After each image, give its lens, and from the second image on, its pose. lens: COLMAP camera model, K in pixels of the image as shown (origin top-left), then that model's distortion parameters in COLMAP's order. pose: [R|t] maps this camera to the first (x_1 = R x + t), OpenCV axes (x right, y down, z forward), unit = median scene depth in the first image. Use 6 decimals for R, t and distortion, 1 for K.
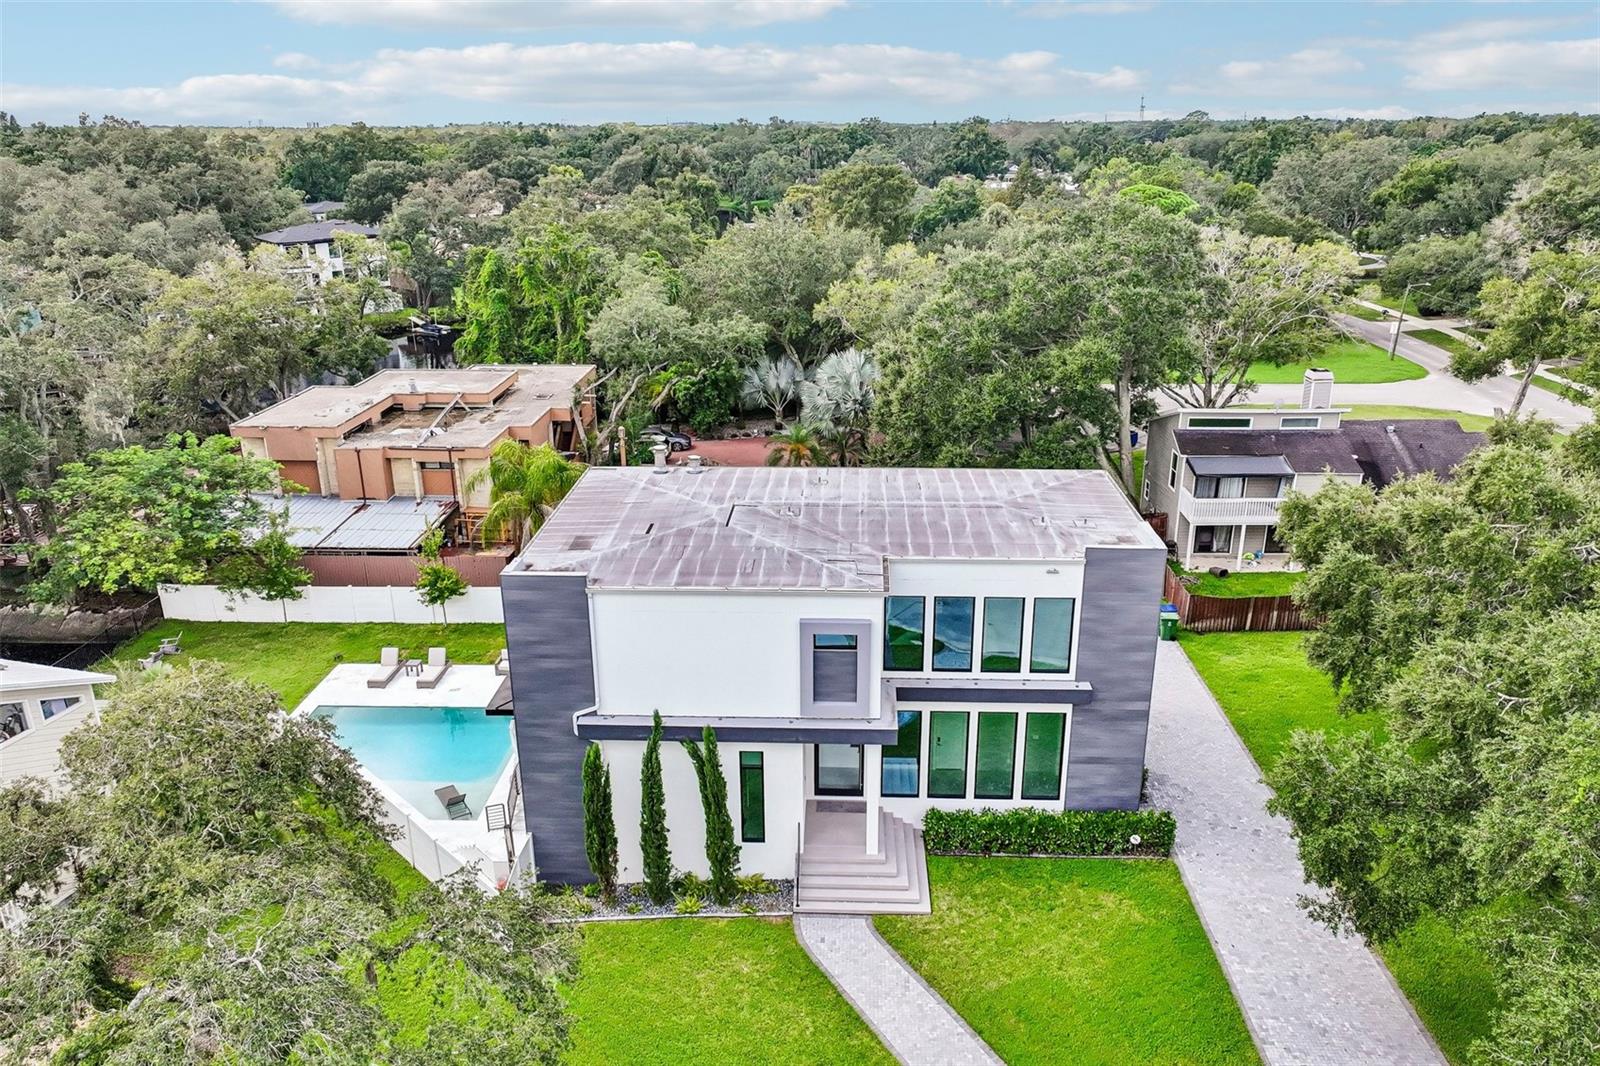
lens RADIAL K [[1123.2, 0, 806.1], [0, 1123.2, 528.2], [0, 0, 1]] dist [0.001893, 0.005098]
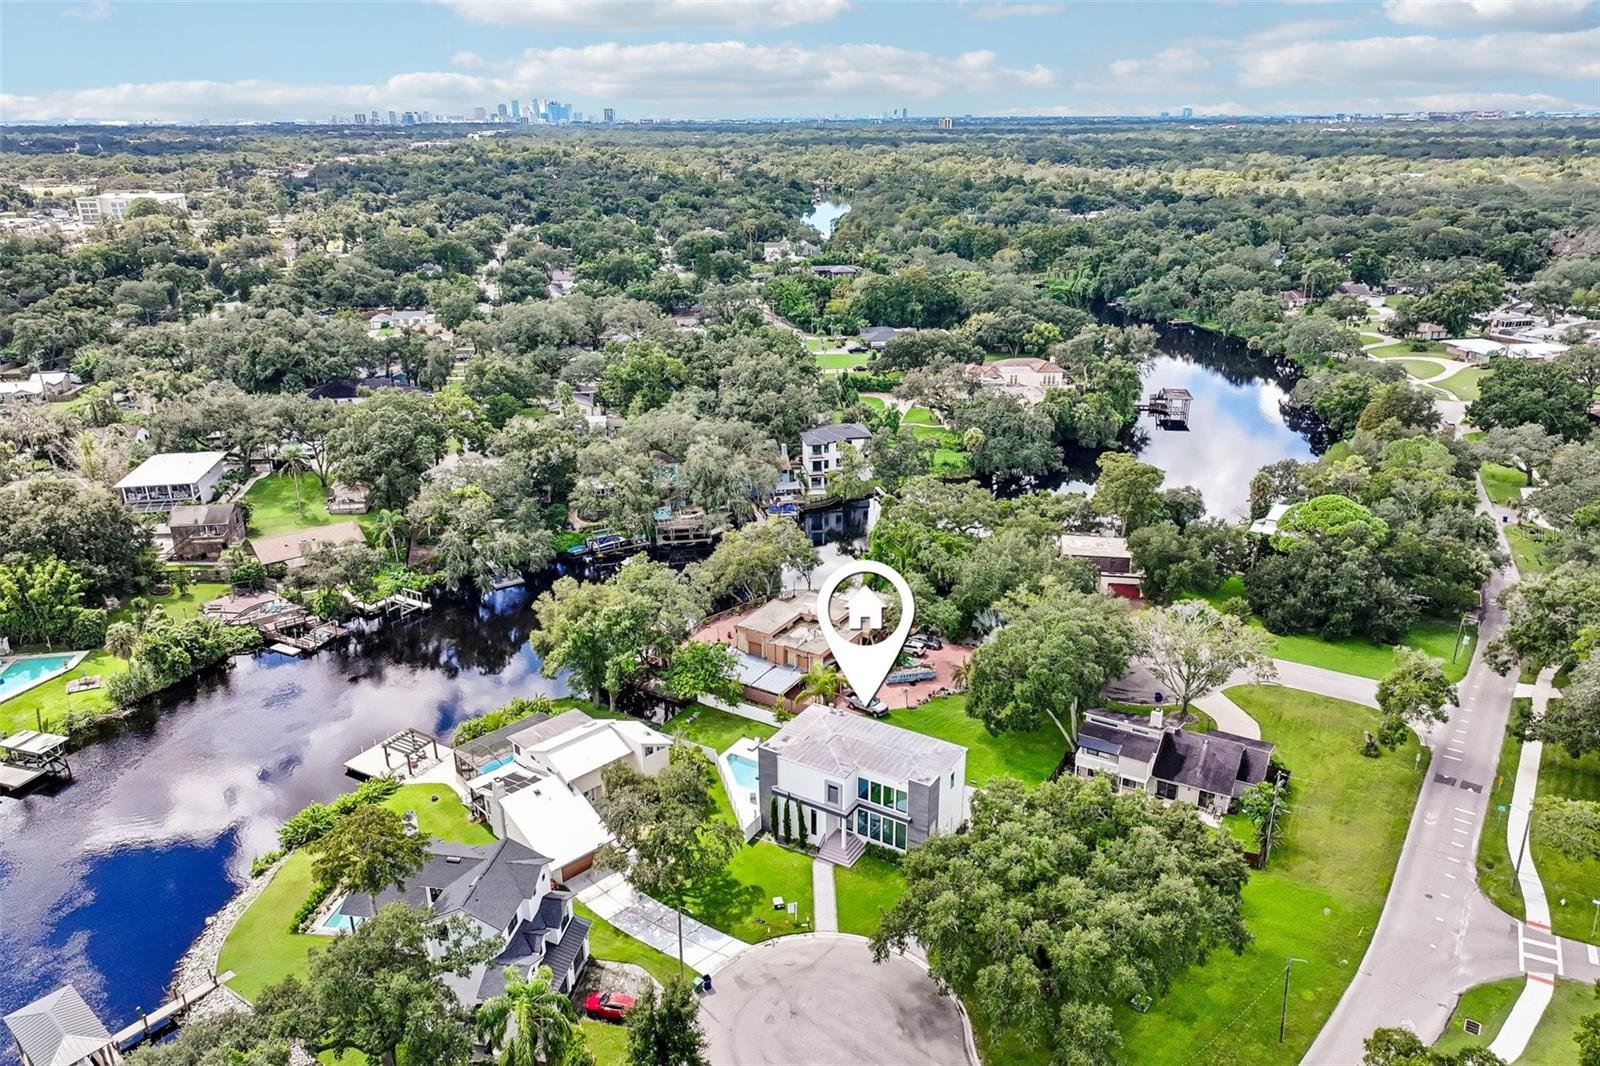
lens RADIAL K [[1123.2, 0, 806.1], [0, 1123.2, 528.2], [0, 0, 1]] dist [0.001893, 0.005098]
pose [[0.872132, 0.170972, -0.458426, 1.001330], [-0.164841, 0.984857, 0.053703, -0.616854], [0.460666, 0.028731, 0.887109, -1.571183]]
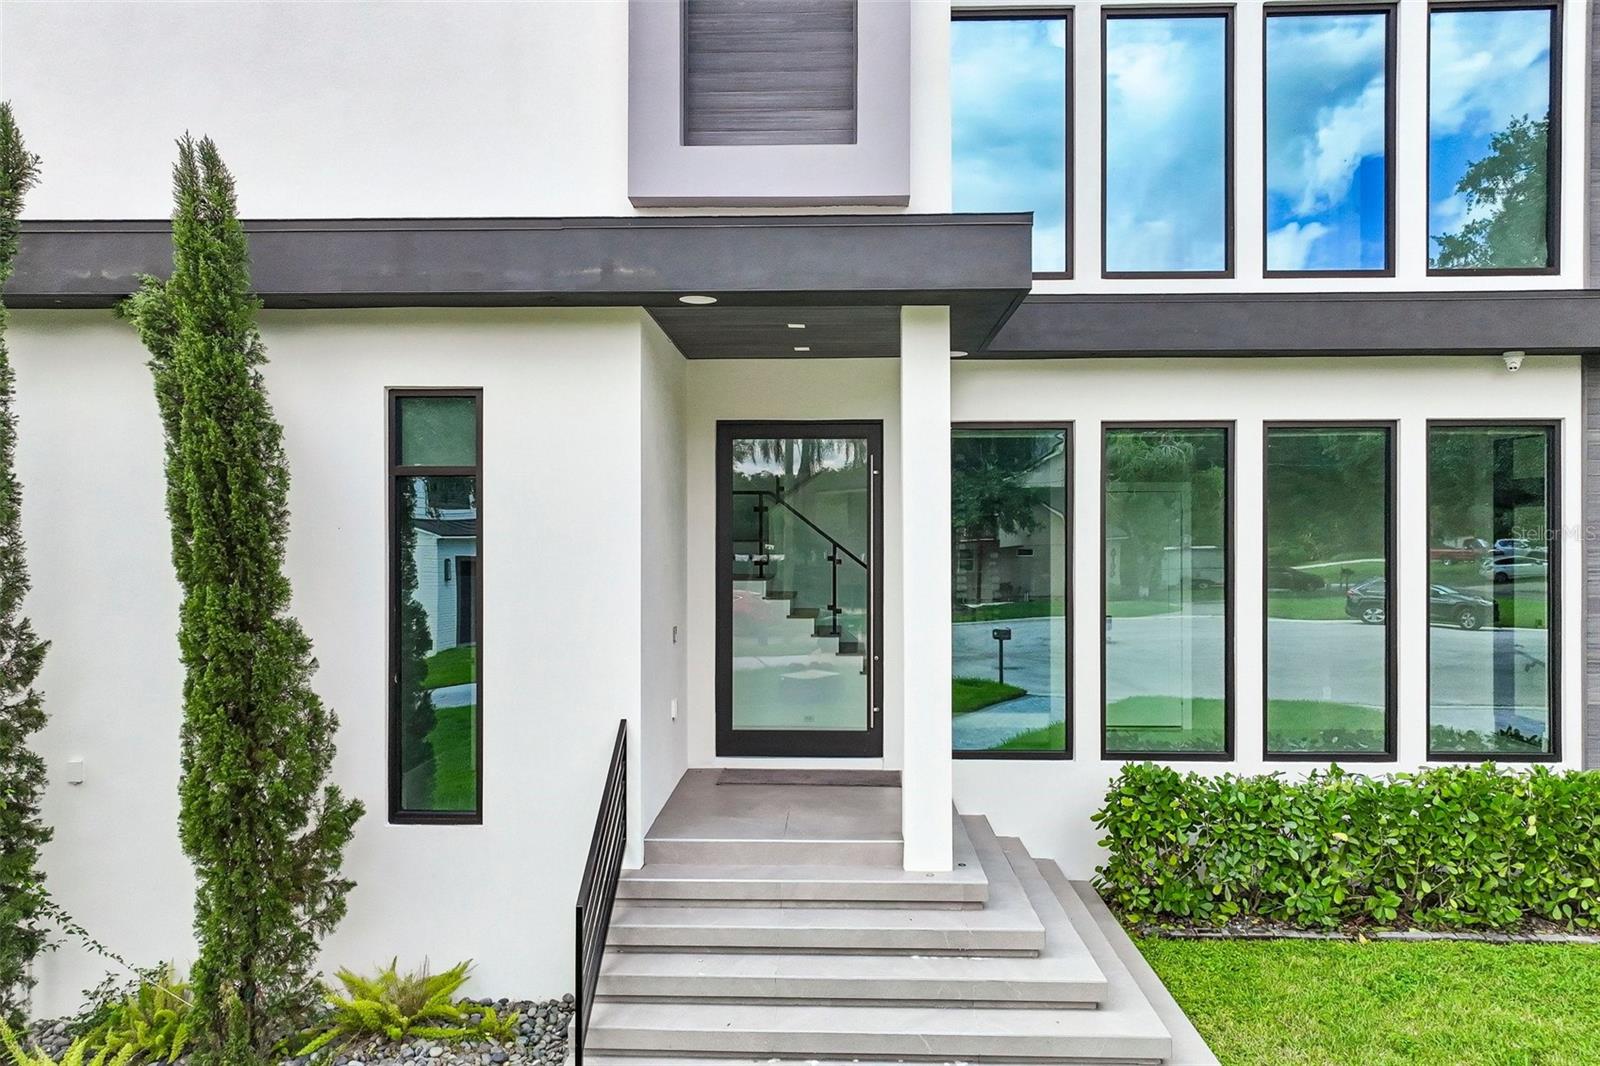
lens RADIAL K [[1149.5, 0, 799.6], [0, 1149.5, 533.6], [0, 0, 1]] dist [0.001556, 0.003280]
pose [[0.999994, 0.002598, 0.002080, 0.022176], [-0.001760, 0.943182, -0.332271, 0.218827], [-0.002825, 0.332265, 0.943182, 0.538433]]
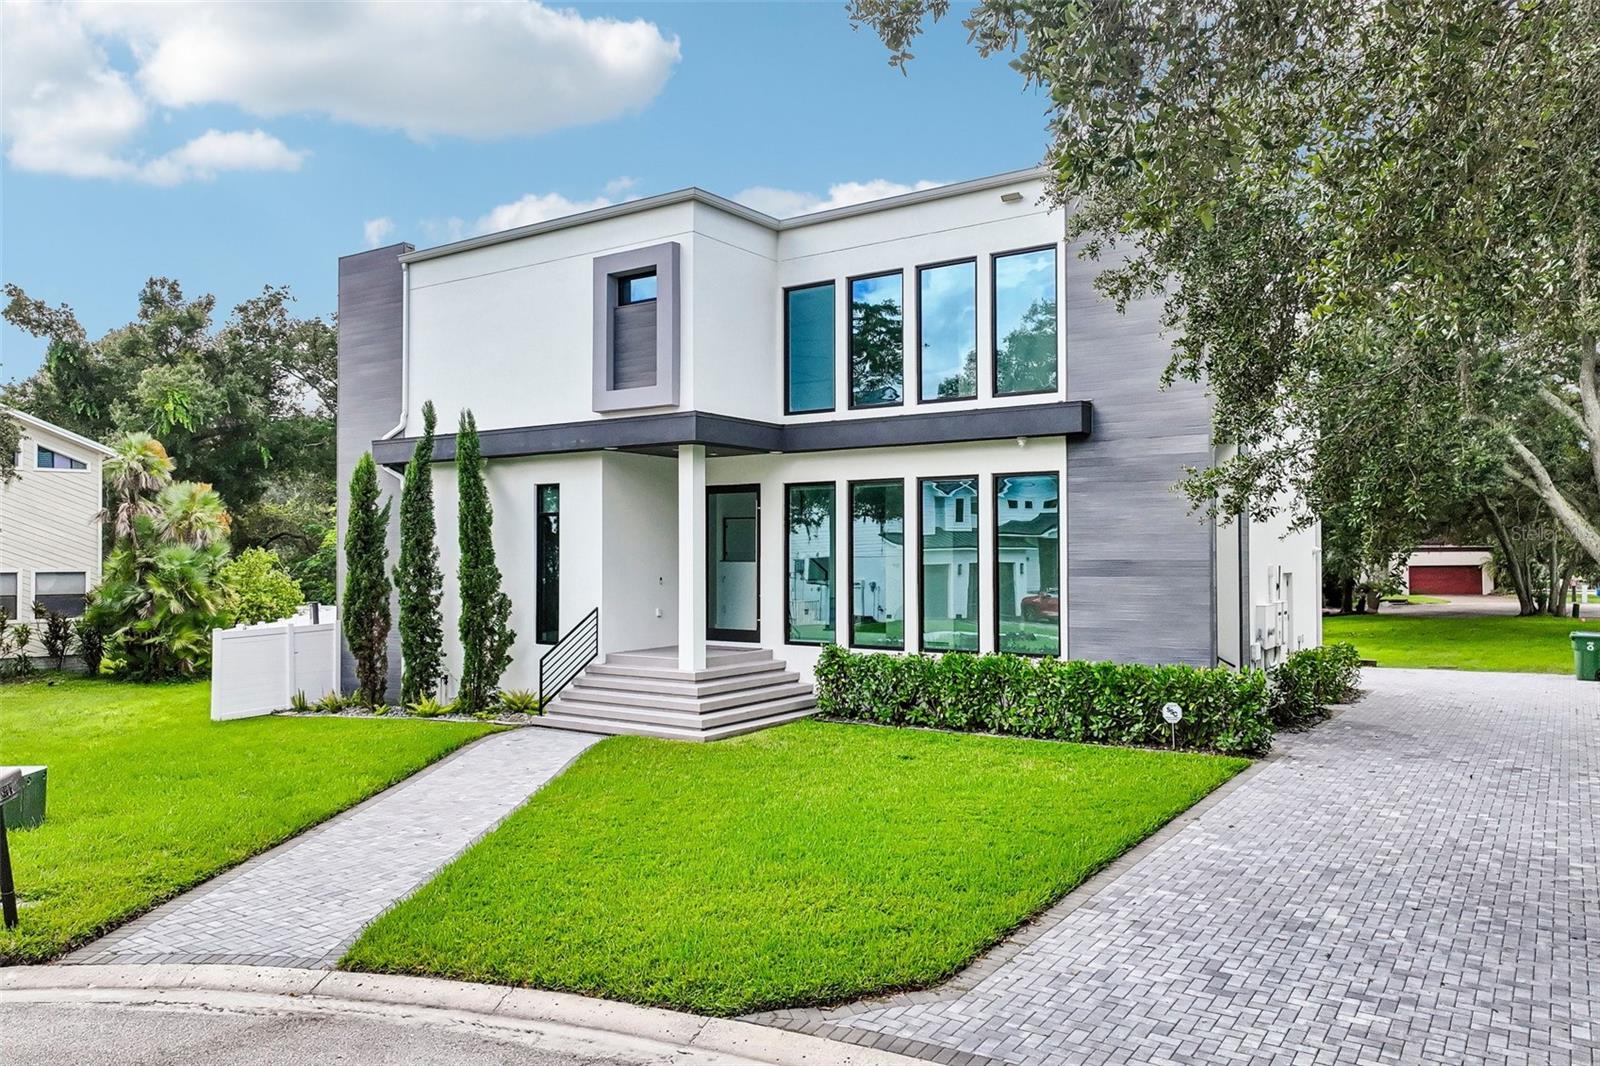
lens RADIAL K [[1125.6, 0, 800.0], [0, 1125.6, 533.0], [0, 0, 1]] dist [0.001166, -0.002598]
pose [[0.845920, -0.008179, -0.533247, 0.309203], [-0.178758, 0.937693, -0.297955, 0.280303], [0.502459, 0.347369, 0.791751, 0.384013]]
